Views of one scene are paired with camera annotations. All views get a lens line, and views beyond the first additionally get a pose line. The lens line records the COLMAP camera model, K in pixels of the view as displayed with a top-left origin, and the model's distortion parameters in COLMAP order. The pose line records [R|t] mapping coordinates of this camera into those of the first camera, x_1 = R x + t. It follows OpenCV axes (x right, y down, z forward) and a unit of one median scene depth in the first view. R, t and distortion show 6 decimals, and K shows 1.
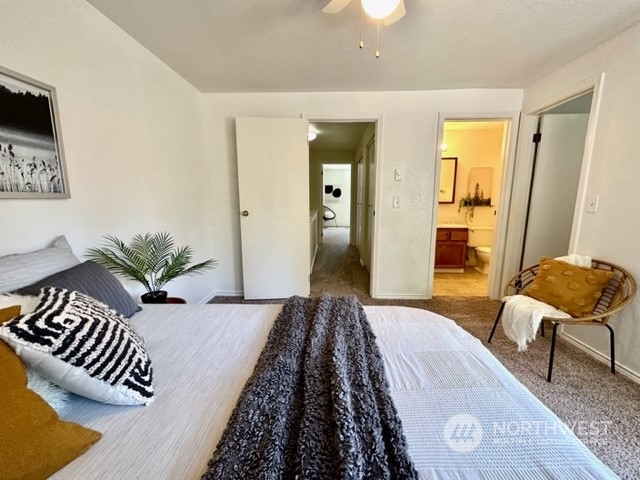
lens RADIAL K [[260.3, 0, 320.0], [0, 260.3, 240.0], [0, 0, 1]] dist [-0.000206, 0.000125]
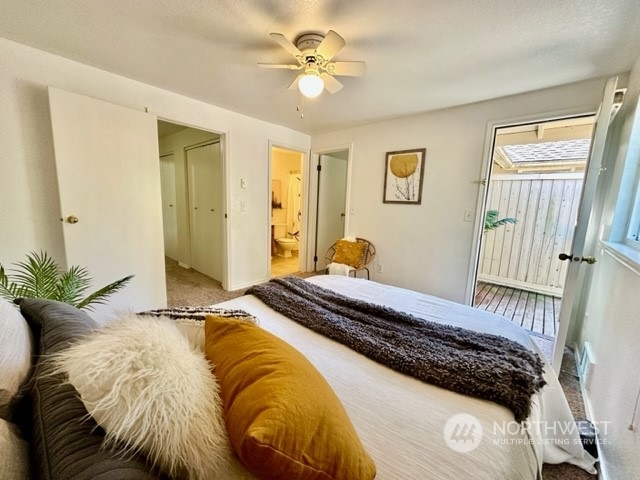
lens RADIAL K [[254.1, 0, 320.0], [0, 254.1, 240.0], [0, 0, 1]] dist [0.000133, 0.000140]
pose [[0.636404, -0.092533, 0.765785, -0.356302], [0.087681, 0.995022, 0.047365, -0.014461], [-0.766356, 0.037001, 0.641350, -0.010805]]
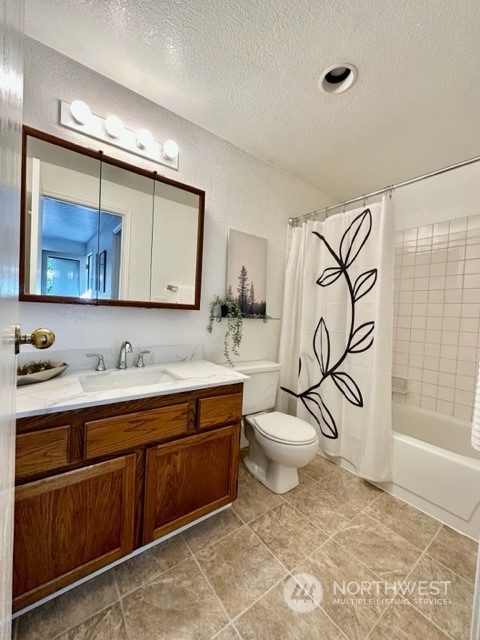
lens RADIAL K [[254.1, 0, 240.0], [0, 254.1, 320.0], [0, 0, 1]] dist [0.000133, 0.000140]
pose [[0.772755, 0.014829, 0.634531, 0.446614], [0.054052, 0.994558, -0.089070, -0.123030], [-0.632399, 0.103127, 0.767748, 0.933739]]
